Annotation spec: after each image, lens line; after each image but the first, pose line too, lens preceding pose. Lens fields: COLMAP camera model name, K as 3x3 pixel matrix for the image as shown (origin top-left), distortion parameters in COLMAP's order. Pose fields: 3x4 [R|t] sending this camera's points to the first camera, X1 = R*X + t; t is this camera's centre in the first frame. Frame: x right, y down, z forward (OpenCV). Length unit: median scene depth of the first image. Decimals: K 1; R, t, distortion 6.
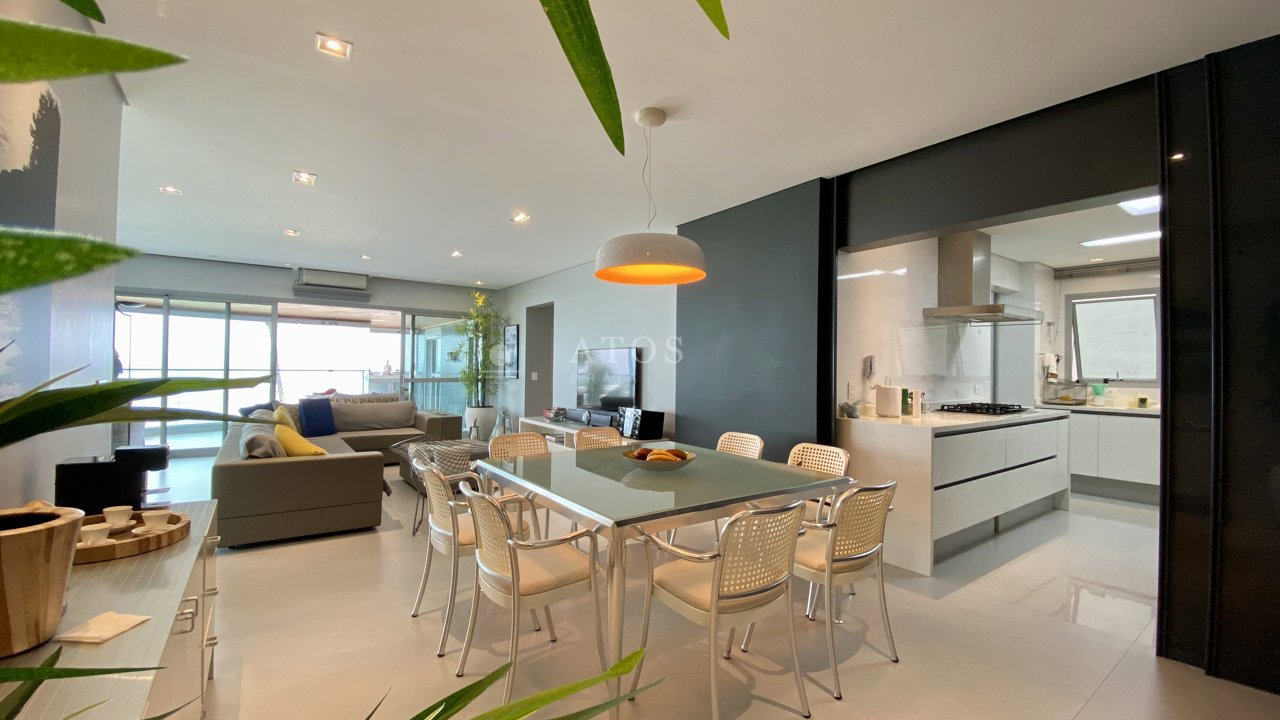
lens RADIAL K [[513.4, 0, 636.6], [0, 513.4, 361.5], [0, 0, 1]] dist [0.041382, -0.033907]
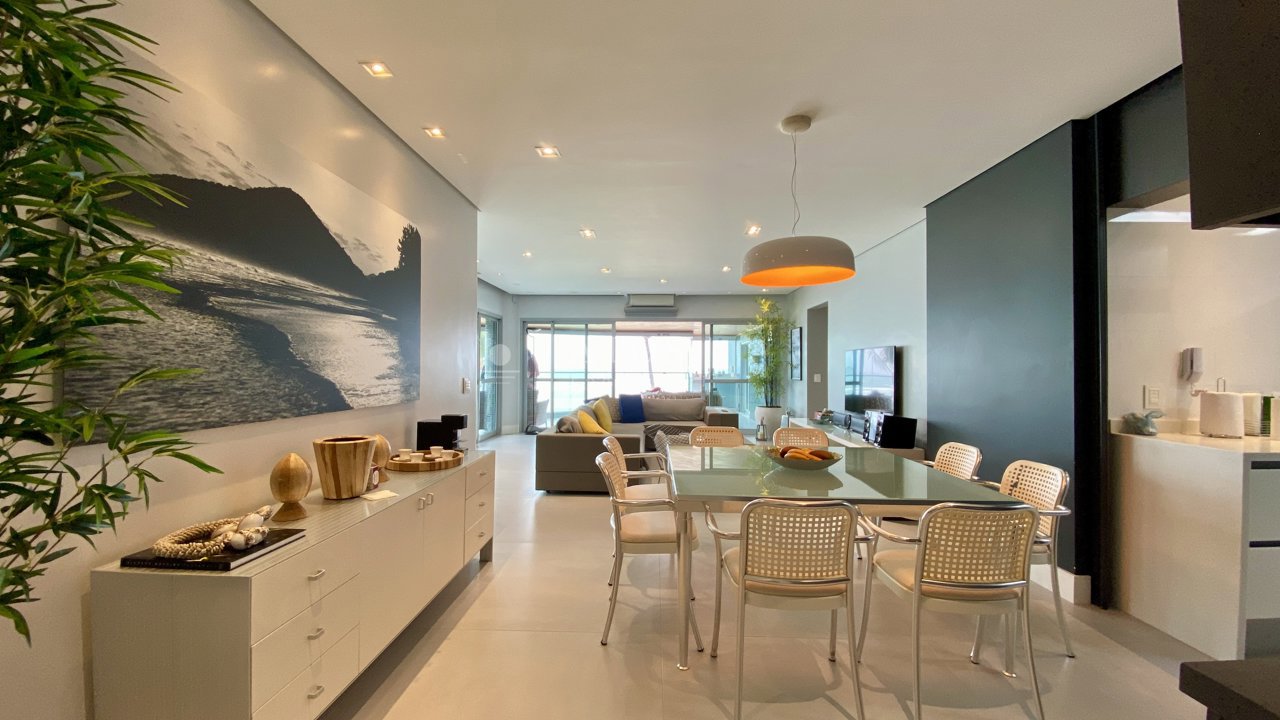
lens RADIAL K [[513.4, 0, 636.6], [0, 513.4, 361.5], [0, 0, 1]] dist [0.041382, -0.033907]
pose [[0.790055, -0.016336, -0.612818, 0.193901], [0.013483, 0.999866, -0.009270, 0.002031], [0.612888, -0.000939, 0.790170, -0.004810]]
